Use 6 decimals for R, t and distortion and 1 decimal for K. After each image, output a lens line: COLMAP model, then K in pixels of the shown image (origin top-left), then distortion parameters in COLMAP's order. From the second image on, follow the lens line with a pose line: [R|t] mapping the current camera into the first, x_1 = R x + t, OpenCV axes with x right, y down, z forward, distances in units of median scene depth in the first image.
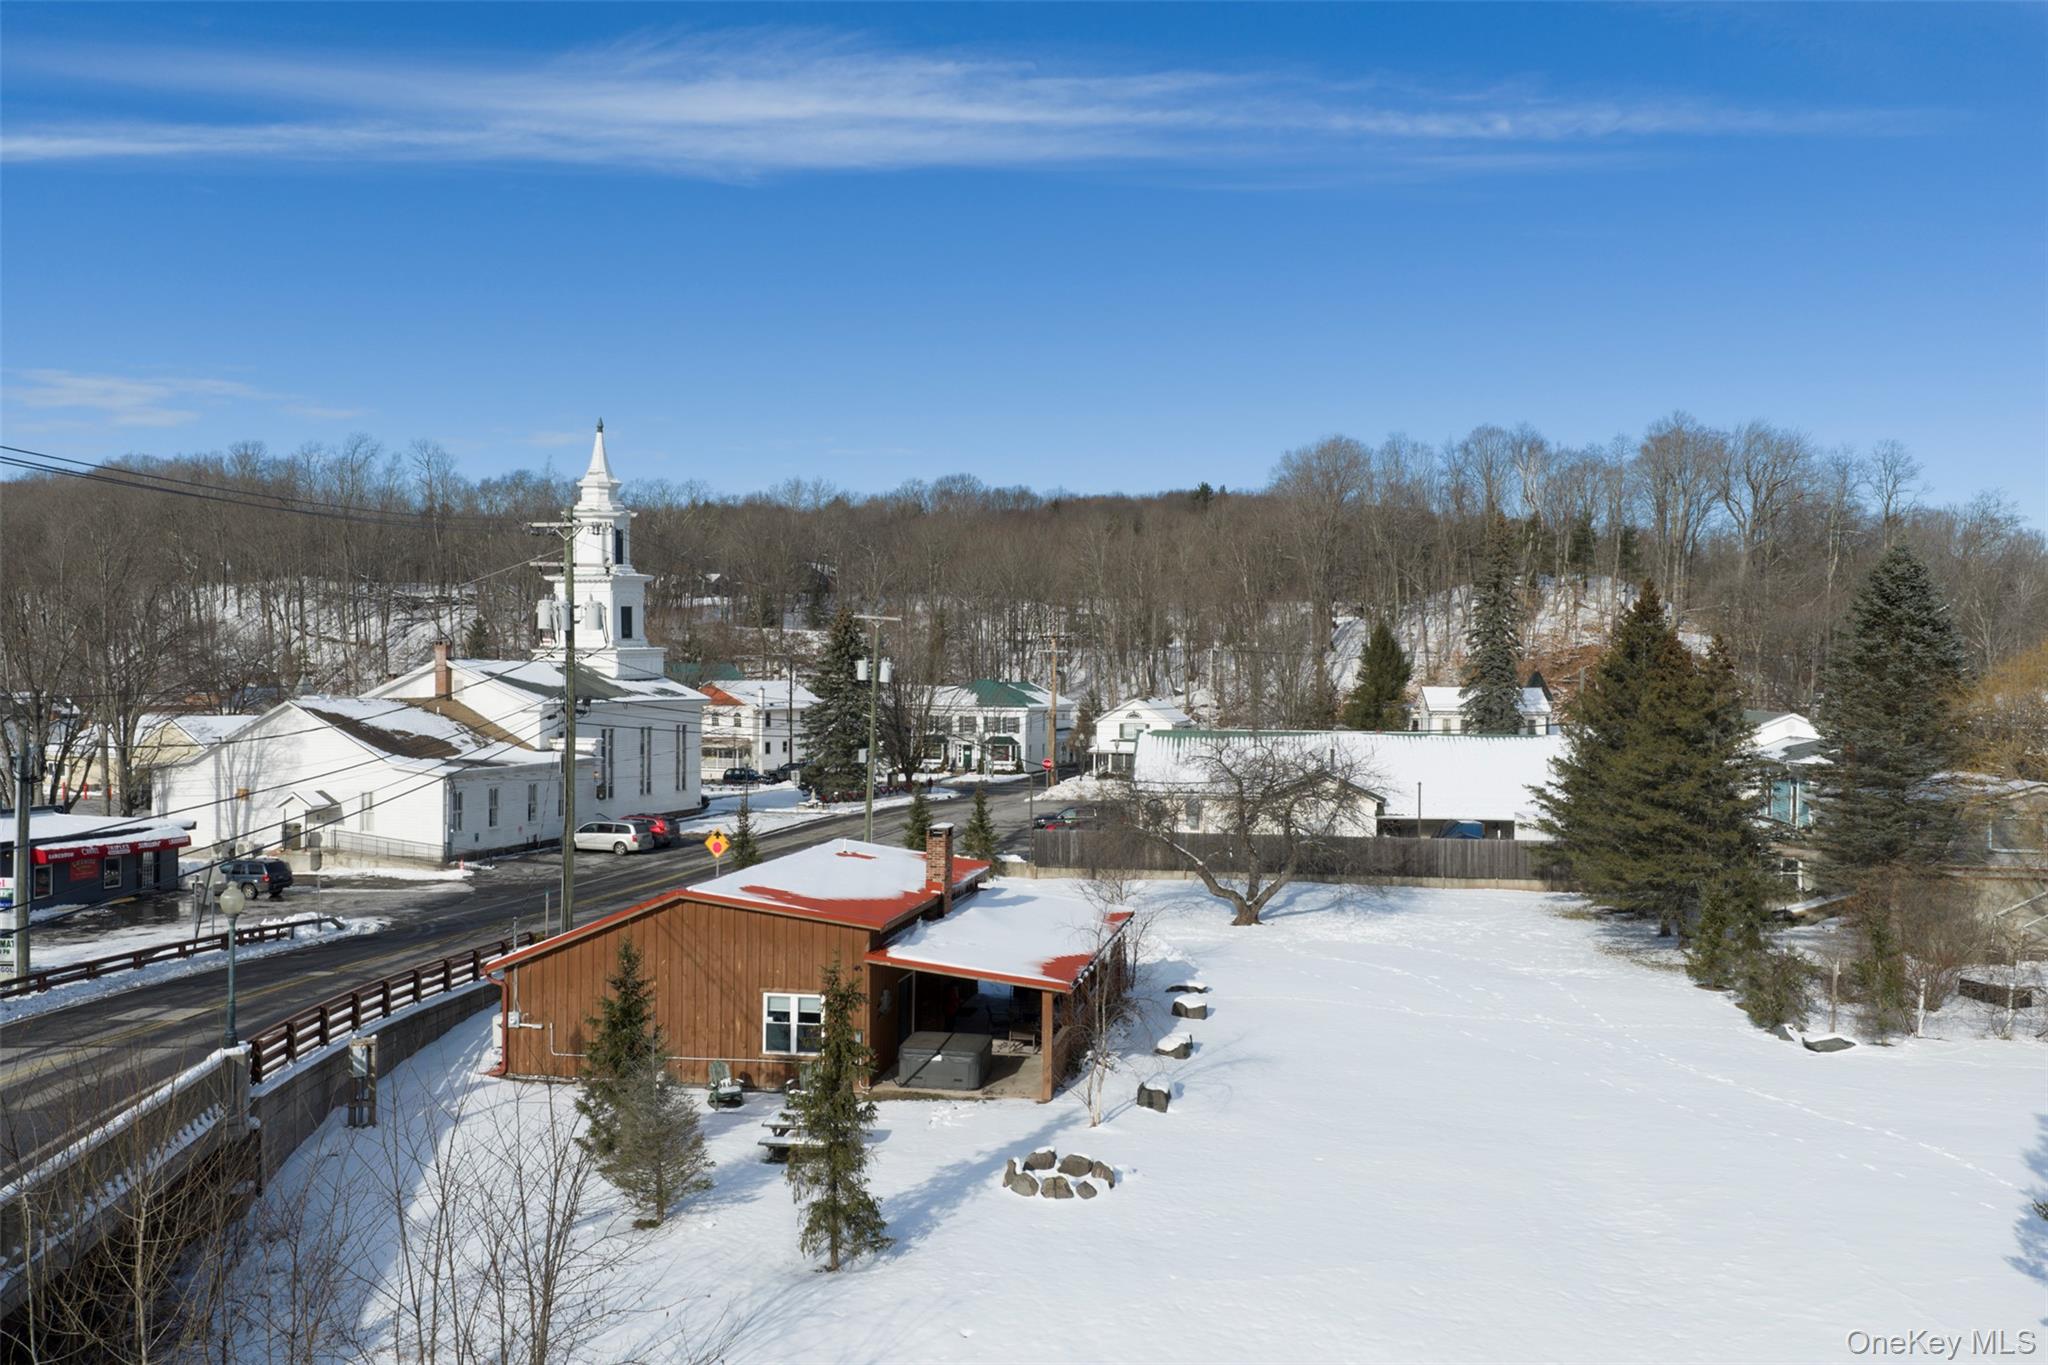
lens RADIAL K [[1693.3, 0, 1022.6], [0, 1693.3, 679.7], [0, 0, 1]] dist [0.018807, -0.025381]
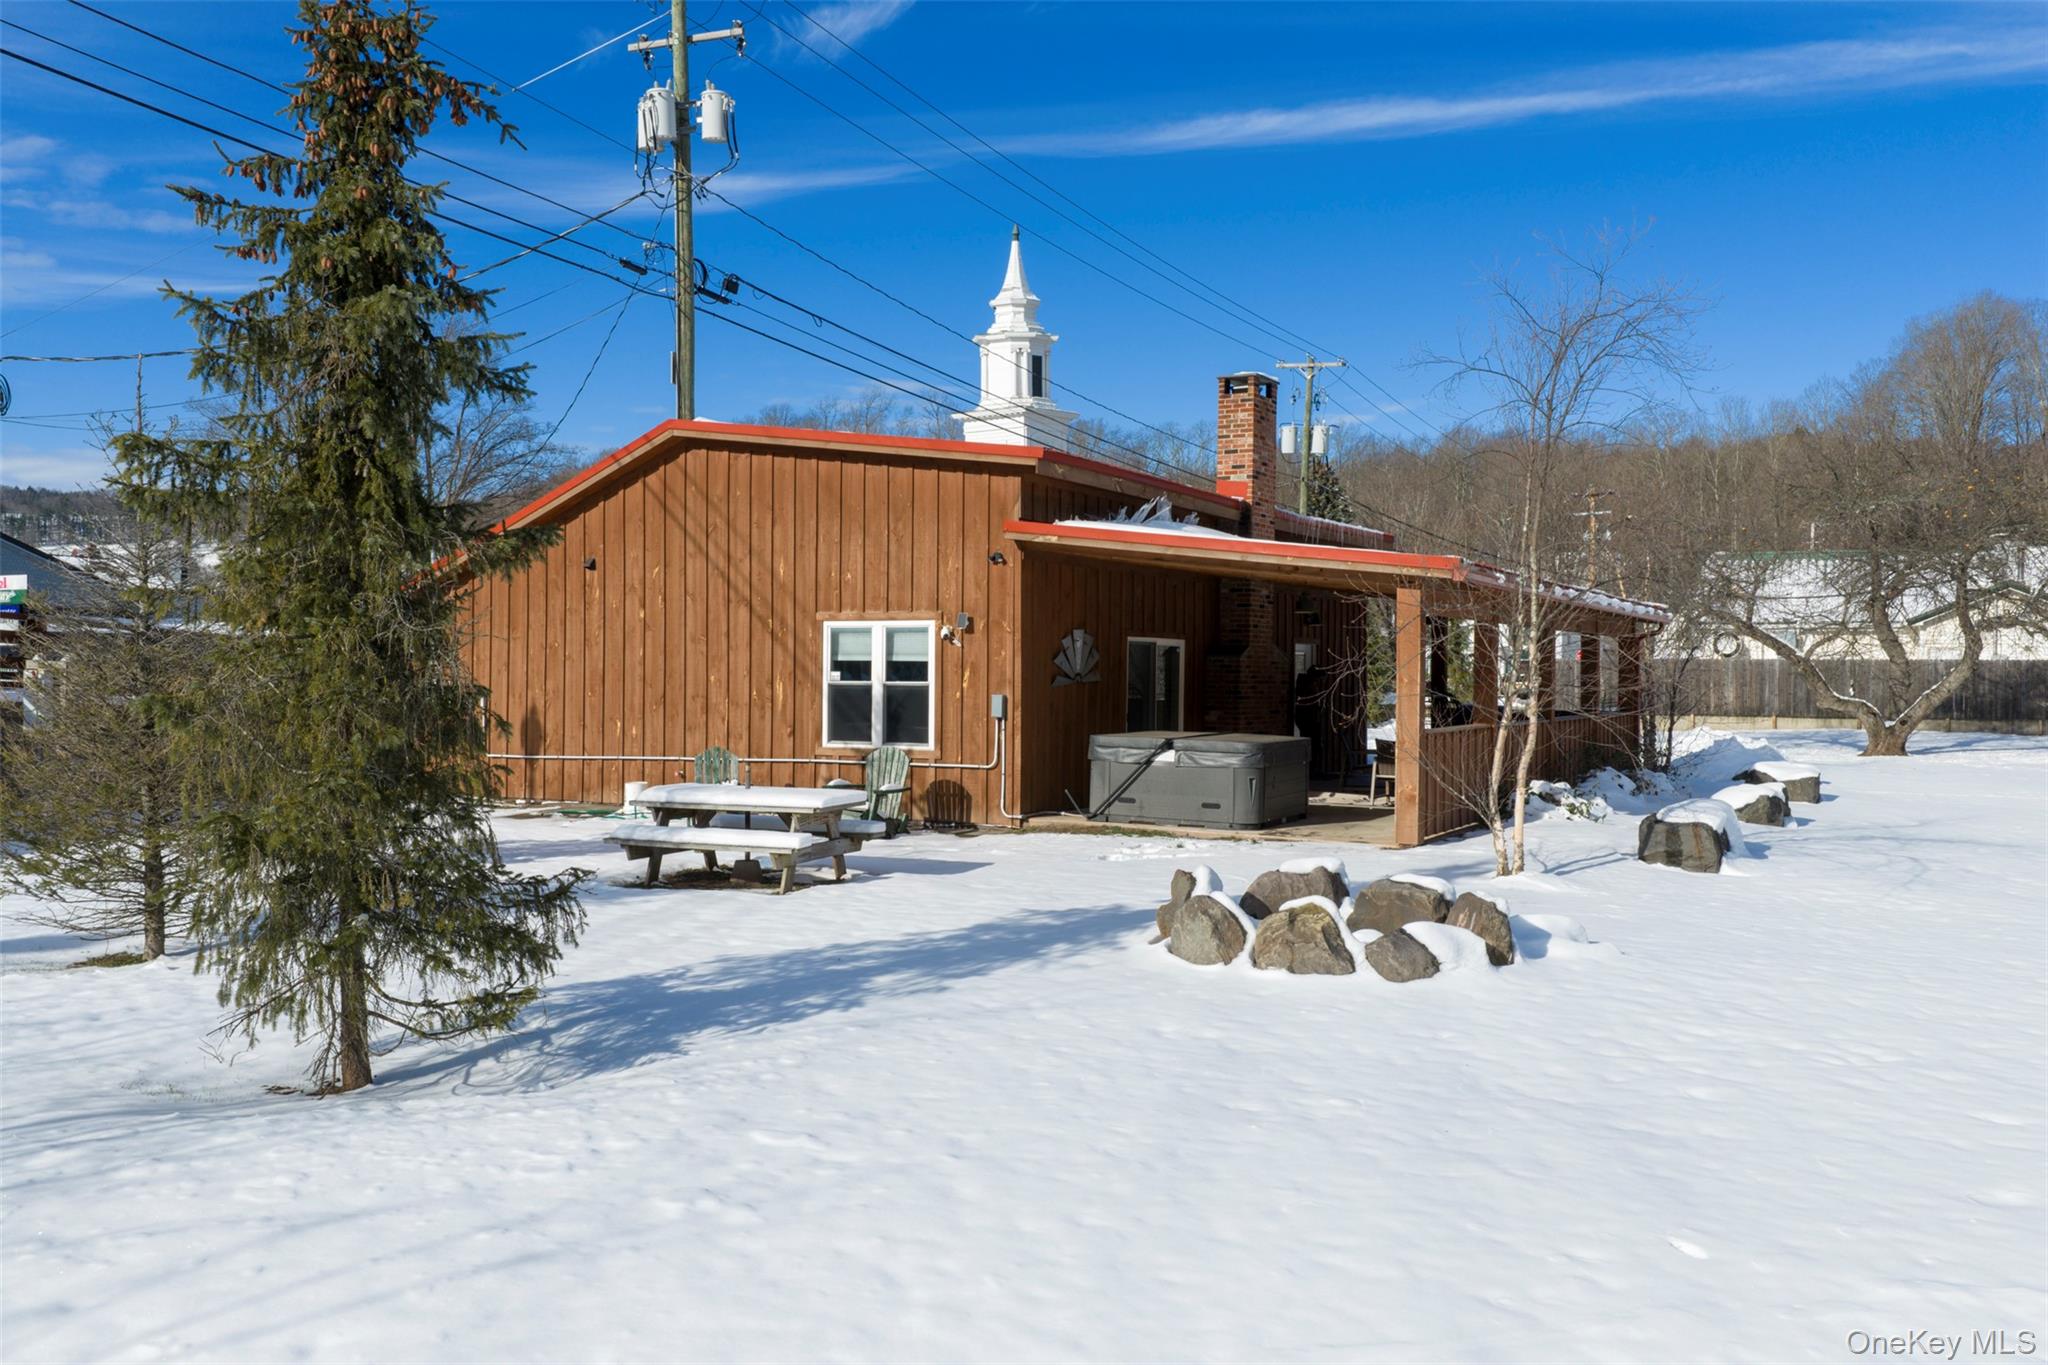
lens RADIAL K [[1693.3, 0, 1023.3], [0, 1693.3, 685.8], [0, 0, 1]] dist [0.018807, -0.025381]
pose [[0.948657, 0.003224, -0.316290, 0.054819], [-0.003759, 0.999992, -0.001080, 0.203868], [0.316284, 0.002214, 0.948662, 0.559883]]
